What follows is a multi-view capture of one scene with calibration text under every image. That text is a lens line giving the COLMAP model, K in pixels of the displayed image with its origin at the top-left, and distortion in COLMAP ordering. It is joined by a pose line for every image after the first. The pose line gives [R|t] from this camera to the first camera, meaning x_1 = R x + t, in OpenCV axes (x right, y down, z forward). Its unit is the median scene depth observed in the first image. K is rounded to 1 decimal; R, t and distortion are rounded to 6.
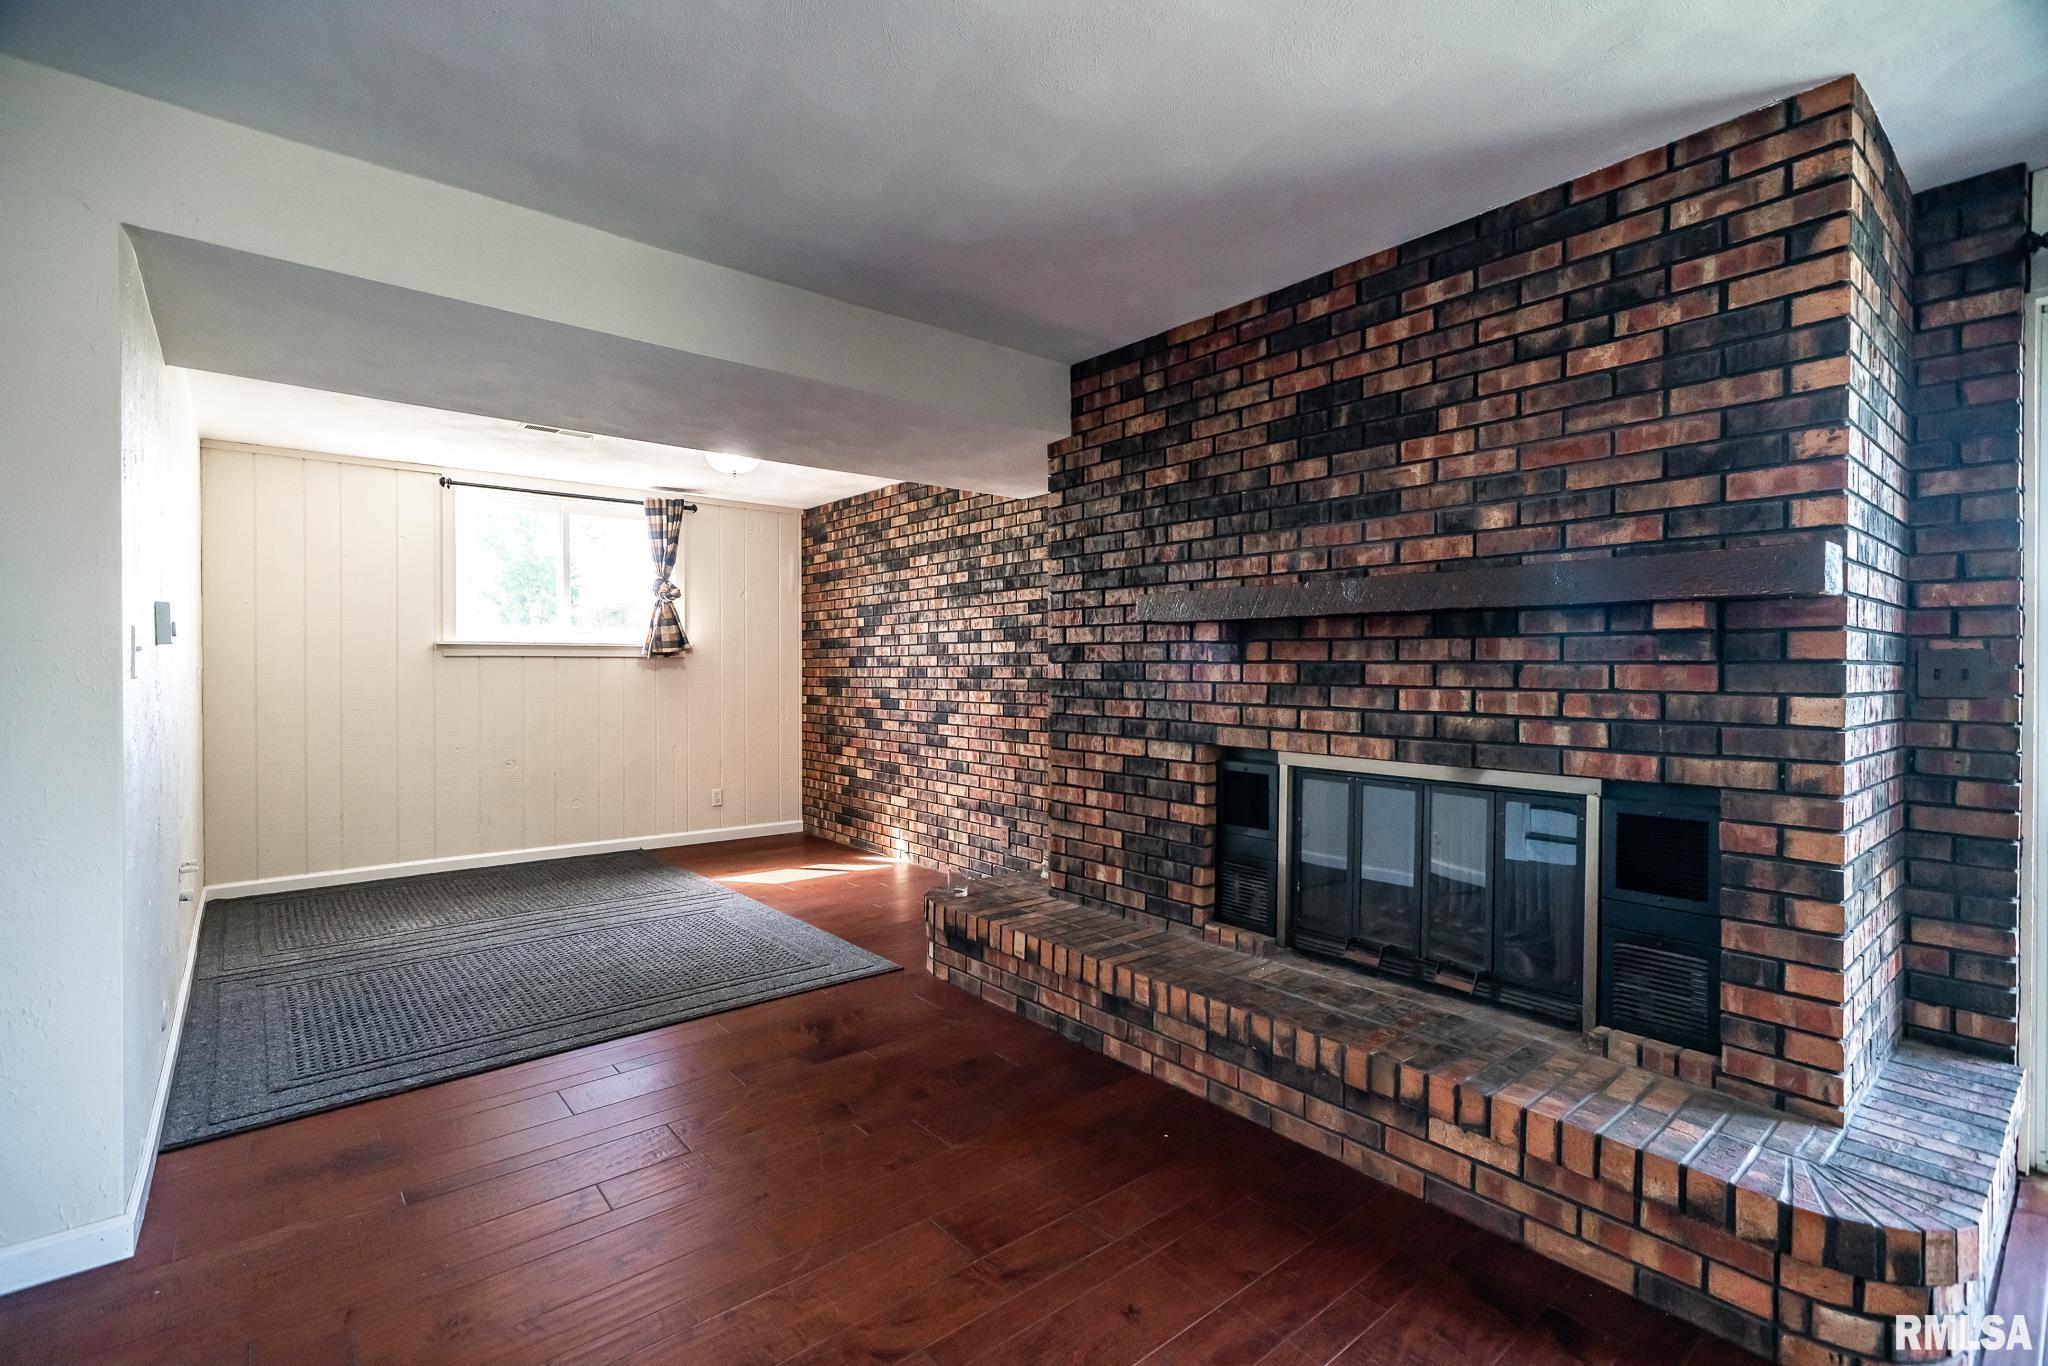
lens RADIAL K [[918.0, 0, 1022.1], [0, 918.0, 677.0], [0, 0, 1]] dist [-0.002753, 0.001524]
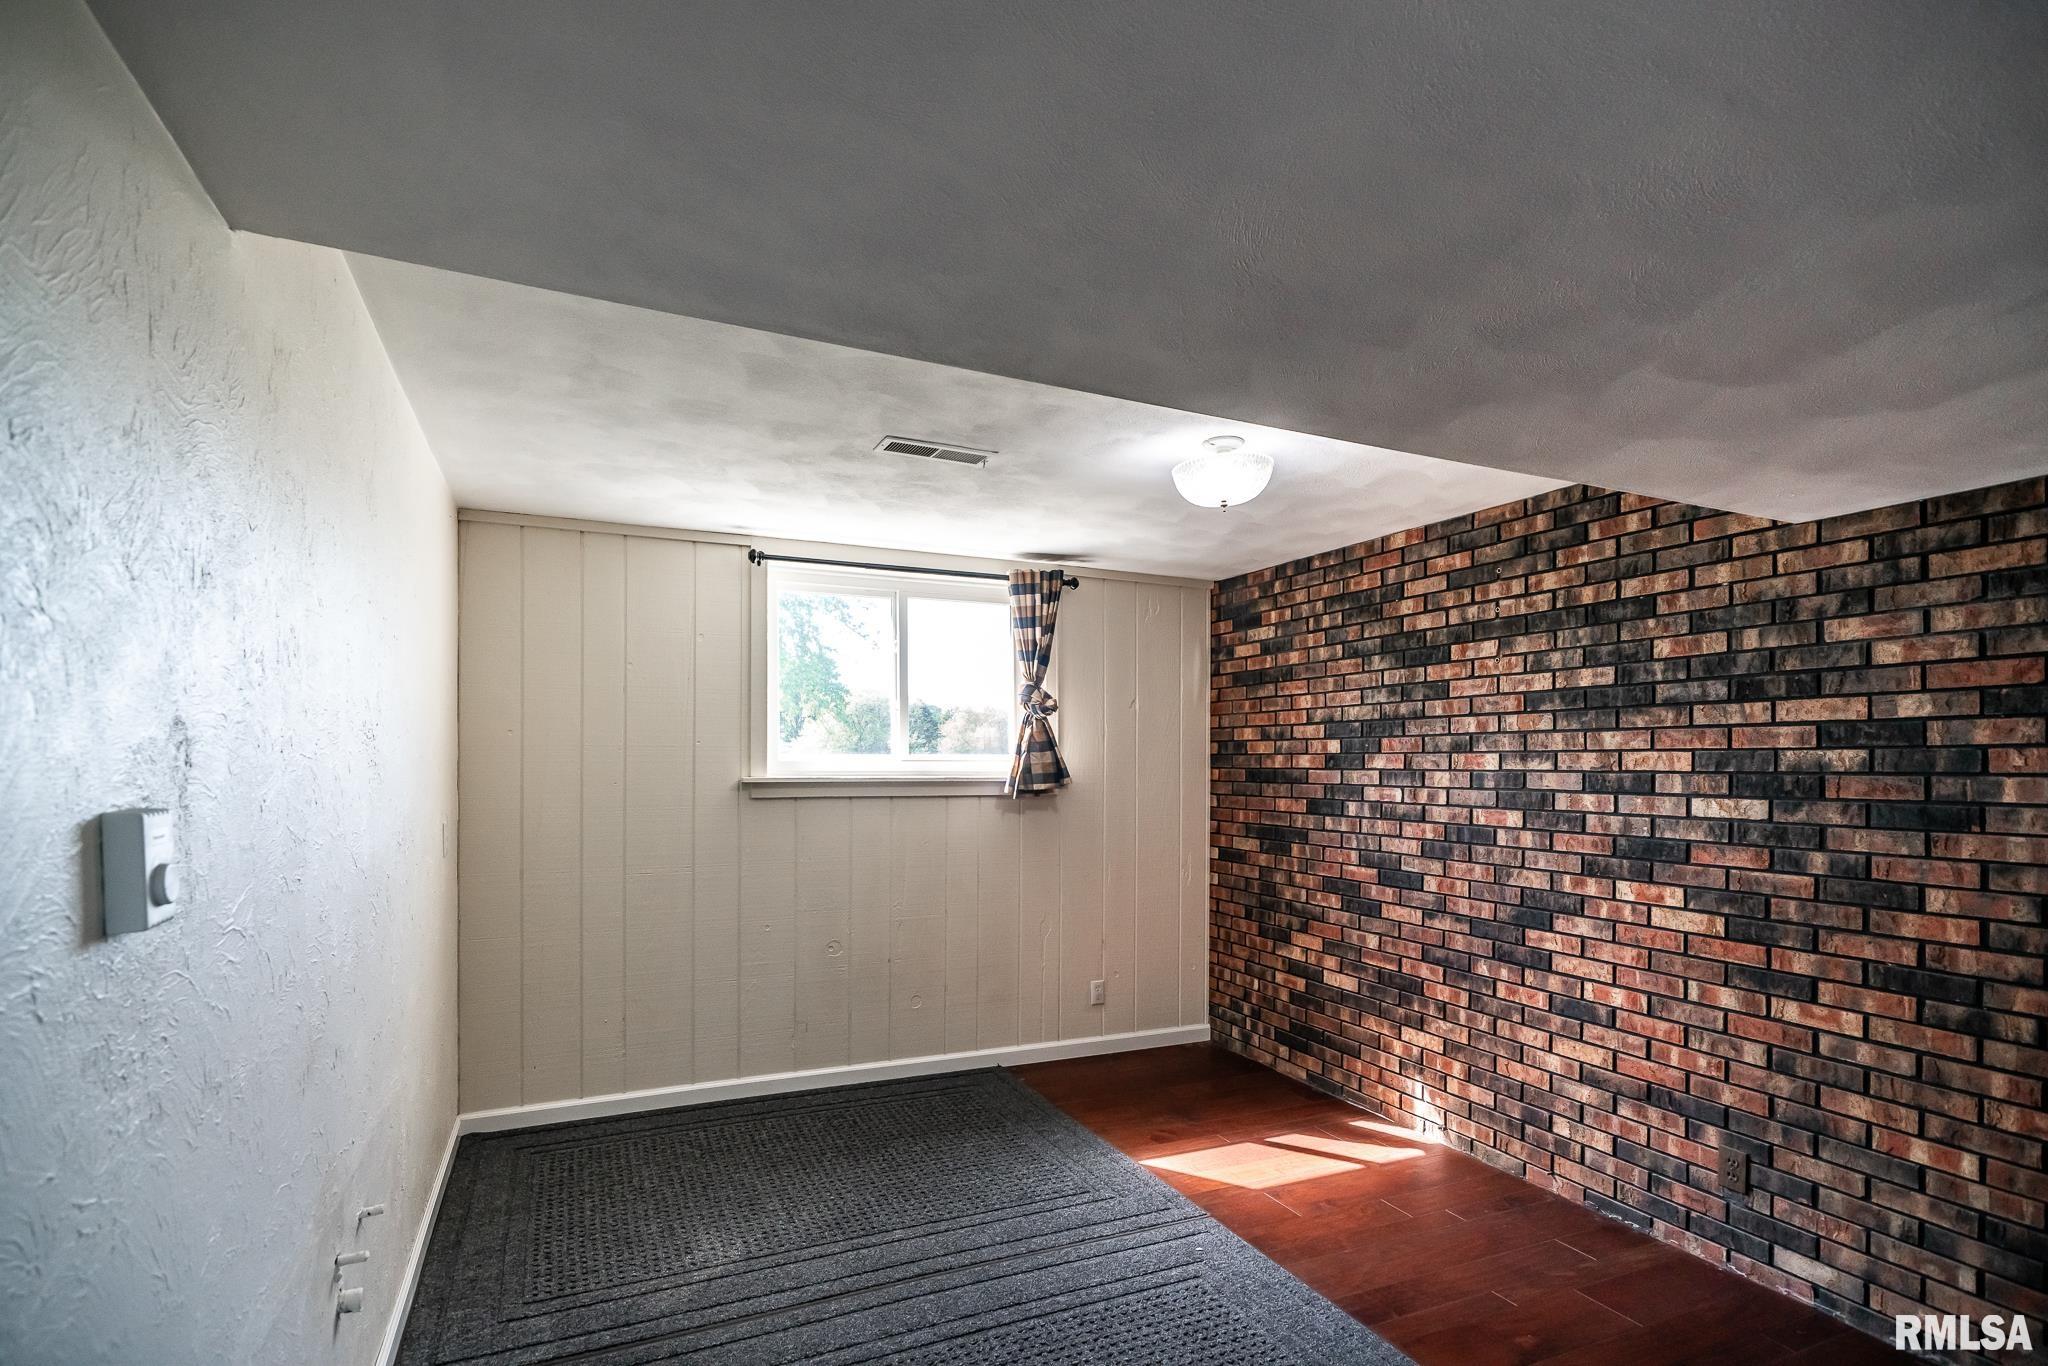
lens RADIAL K [[918.0, 0, 1067.9], [0, 918.0, 756.8], [0, 0, 1]] dist [-0.002753, 0.001524]
pose [[0.979512, -0.002075, -0.201375, -0.243652], [-0.000283, 0.999932, -0.011683, -0.047672], [0.201386, 0.011501, 0.979444, 0.346661]]
